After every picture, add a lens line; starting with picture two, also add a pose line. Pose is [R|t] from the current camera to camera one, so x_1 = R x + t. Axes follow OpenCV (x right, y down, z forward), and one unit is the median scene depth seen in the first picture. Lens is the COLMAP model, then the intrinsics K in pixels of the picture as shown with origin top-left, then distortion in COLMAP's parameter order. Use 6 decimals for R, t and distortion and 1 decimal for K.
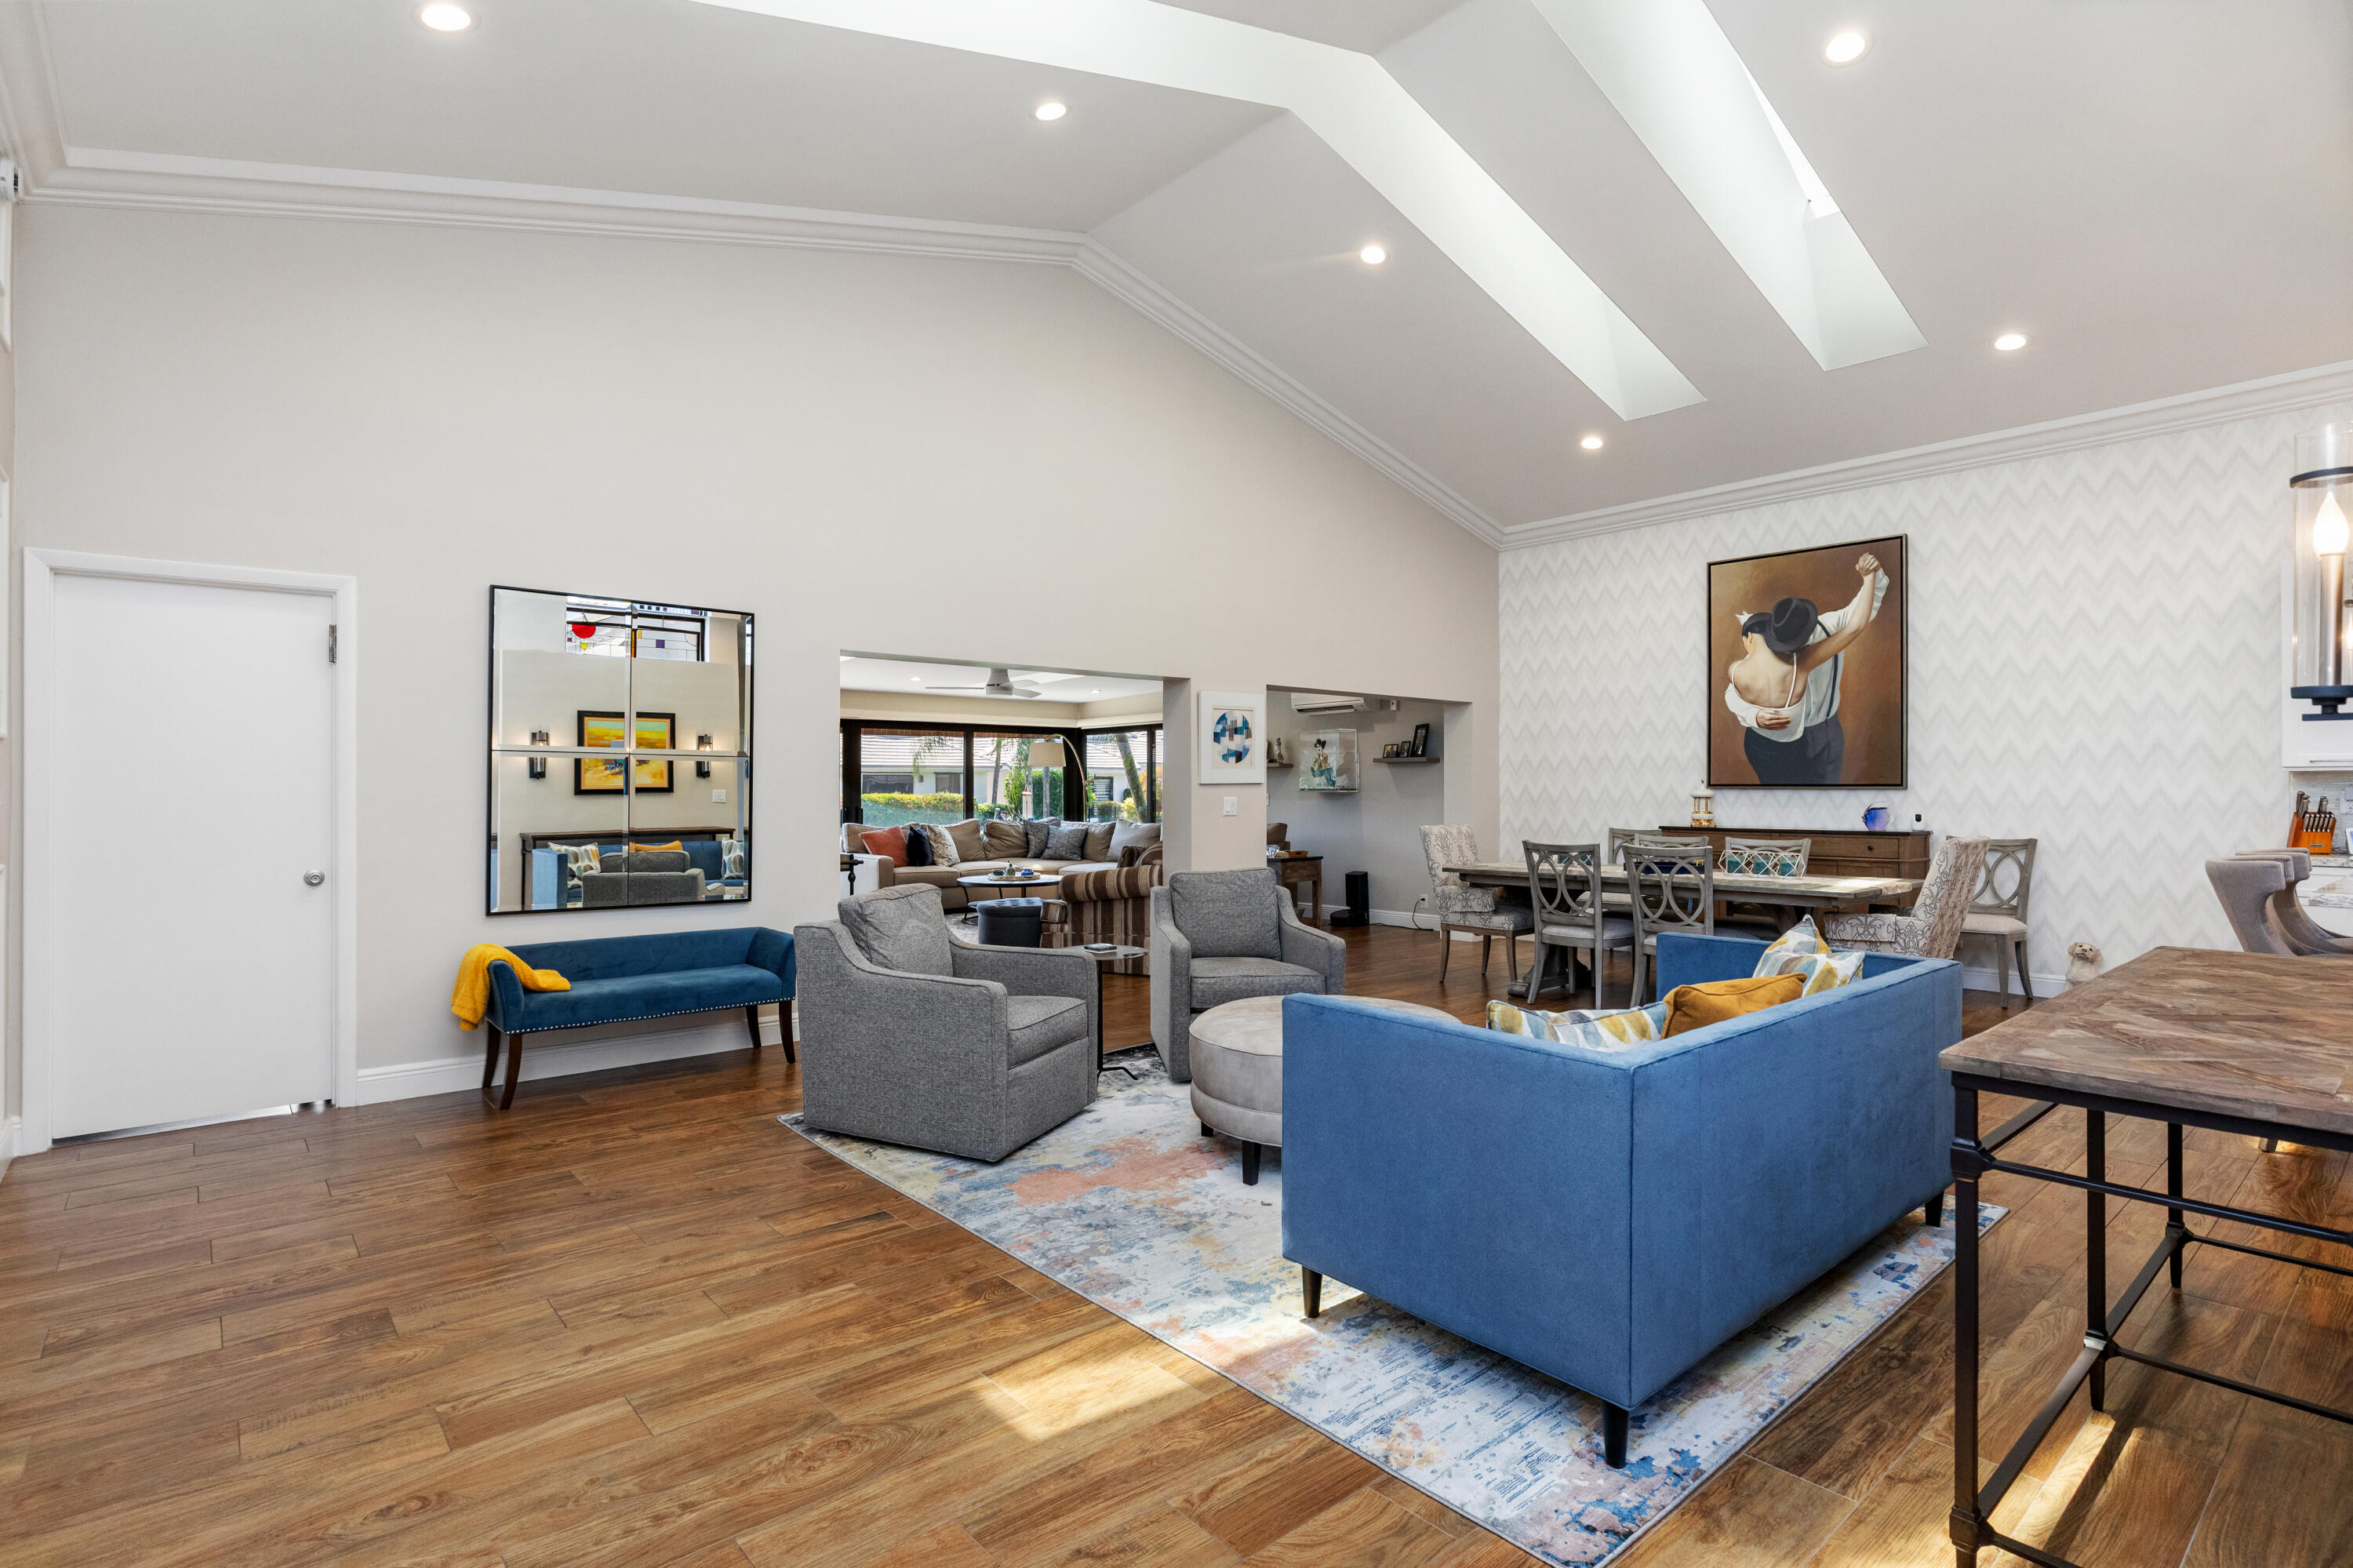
lens RADIAL K [[1156.9, 0, 1186.3], [0, 1156.9, 778.8], [0, 0, 1]] dist [-0.002053, -0.000199]
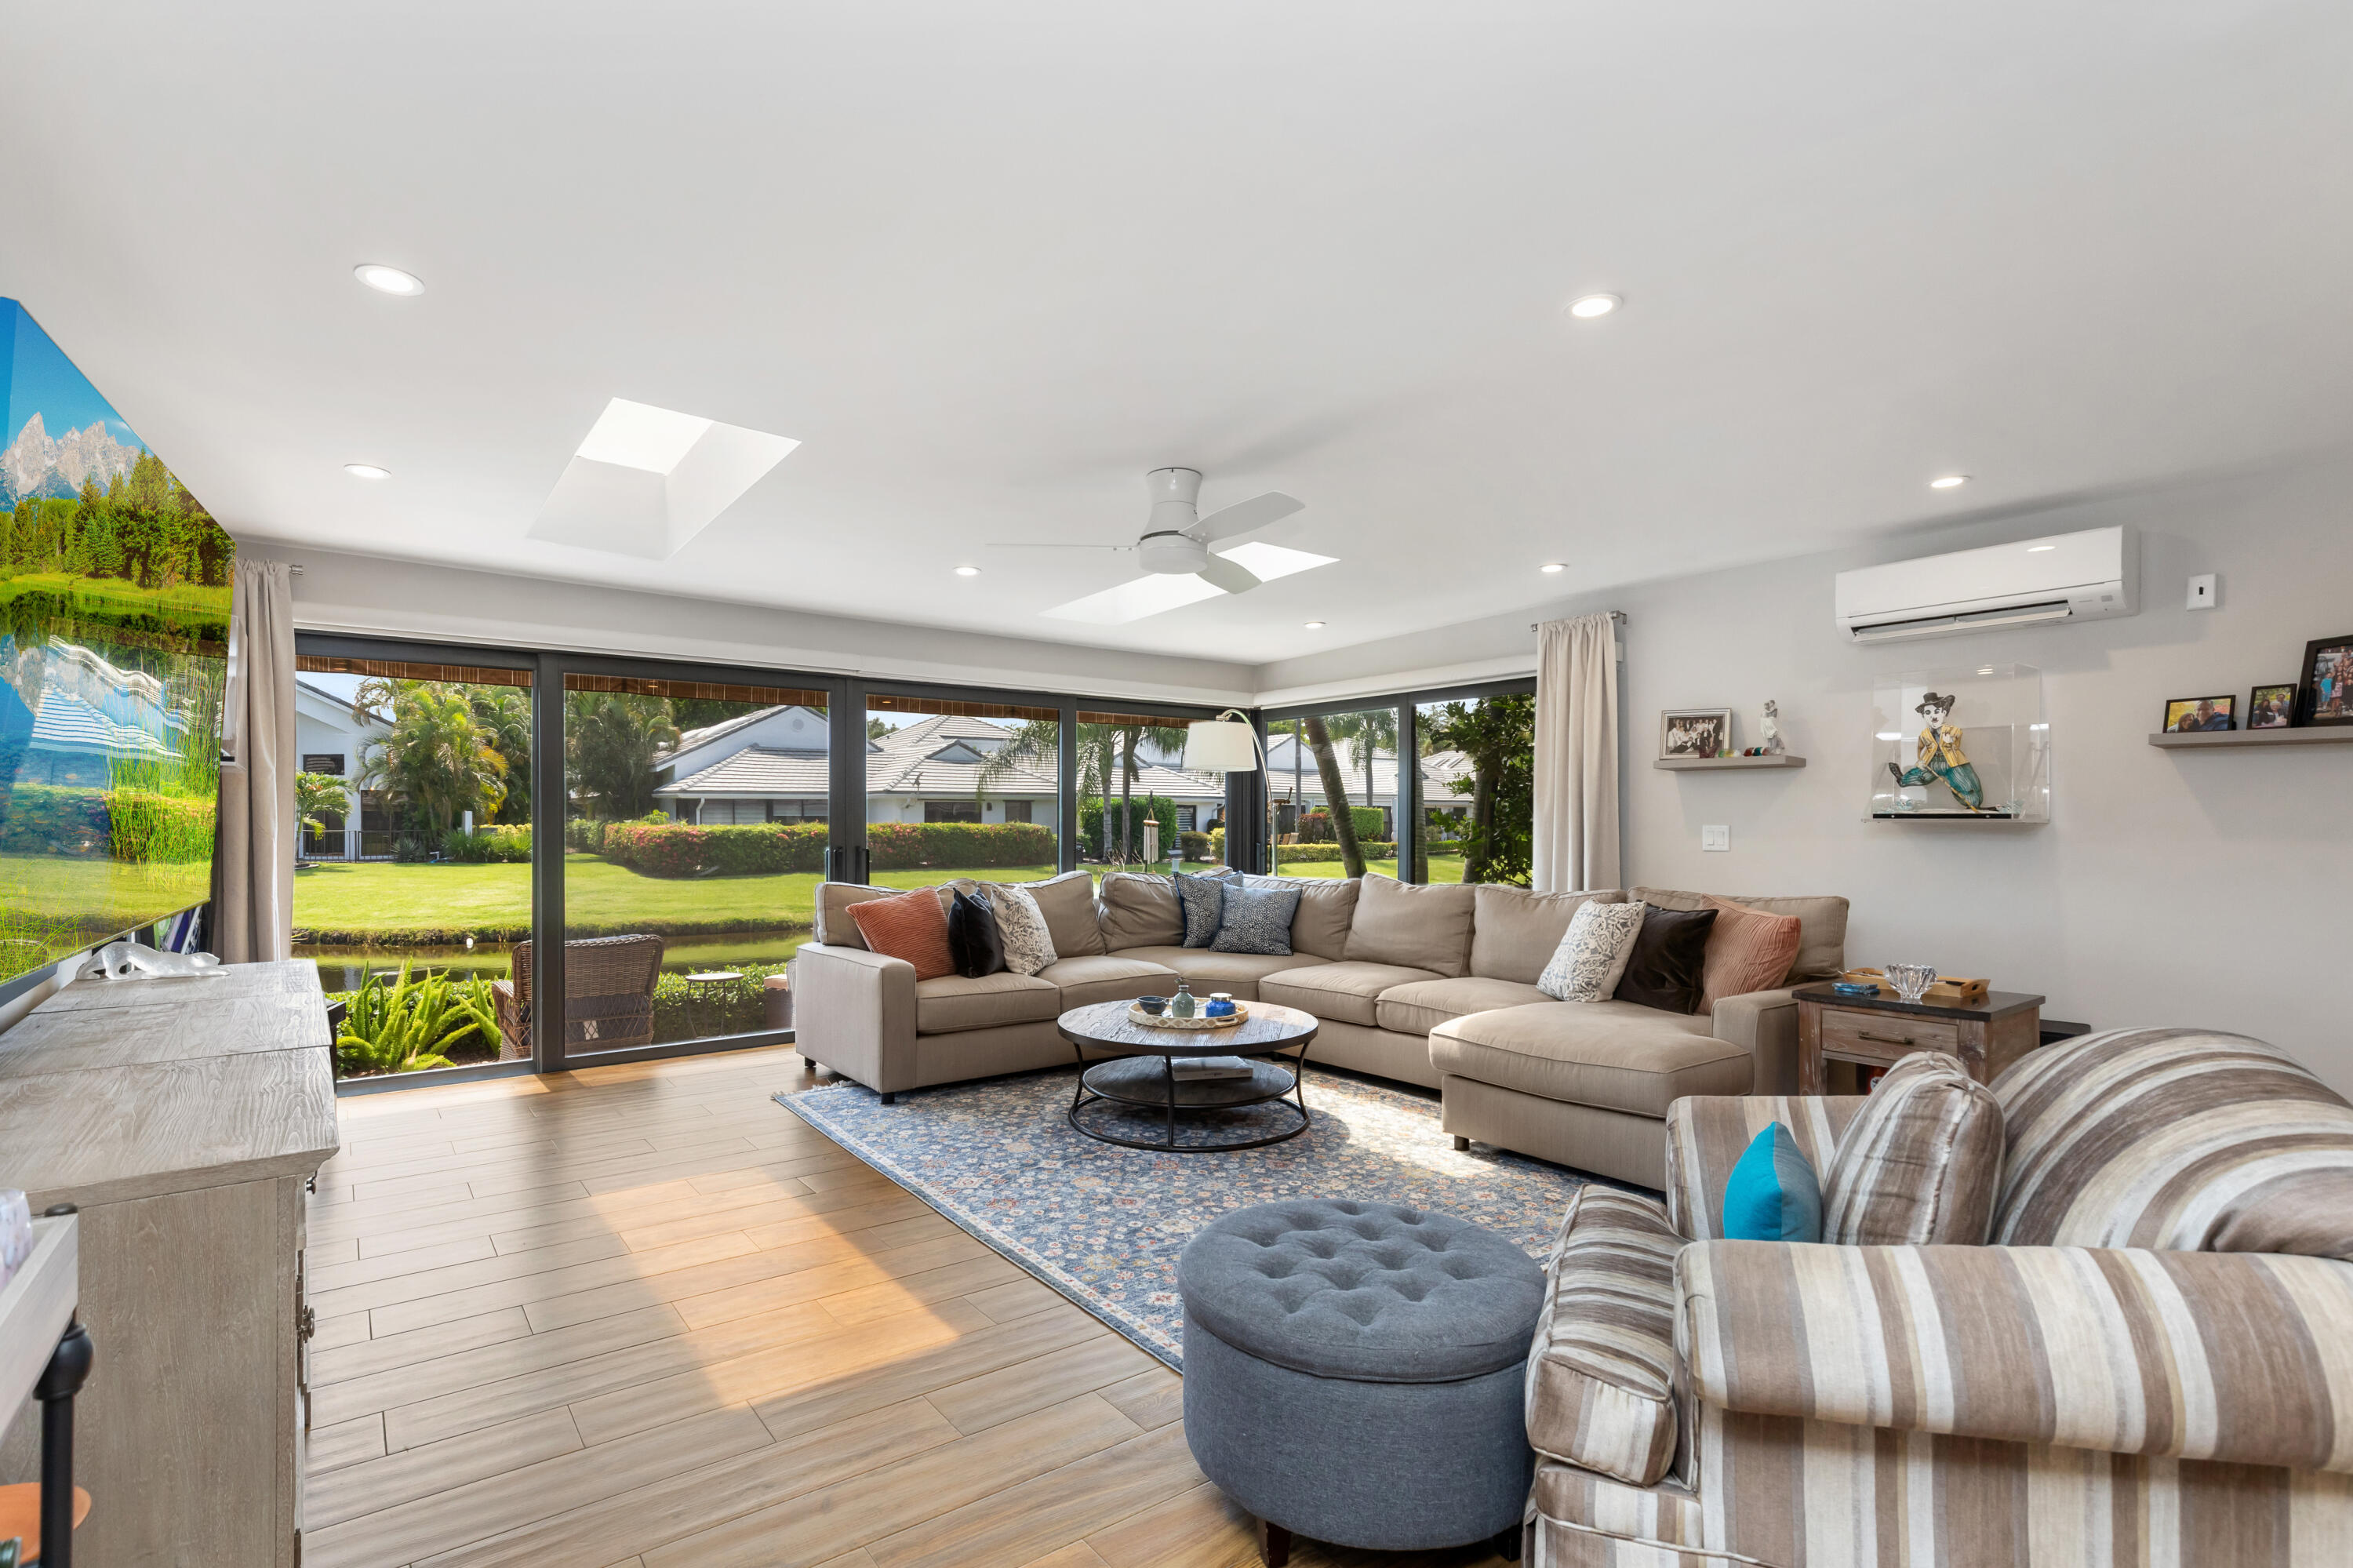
lens RADIAL K [[1085.4, 0, 1166.4], [0, 1085.4, 806.8], [0, 0, 1]] dist [0.003706, 0.000084]
pose [[0.997888, 0.003005, -0.064888, -0.114861], [-0.003173, 0.999992, -0.002497, 0.007165], [0.064880, 0.002698, 0.997889, 0.521665]]
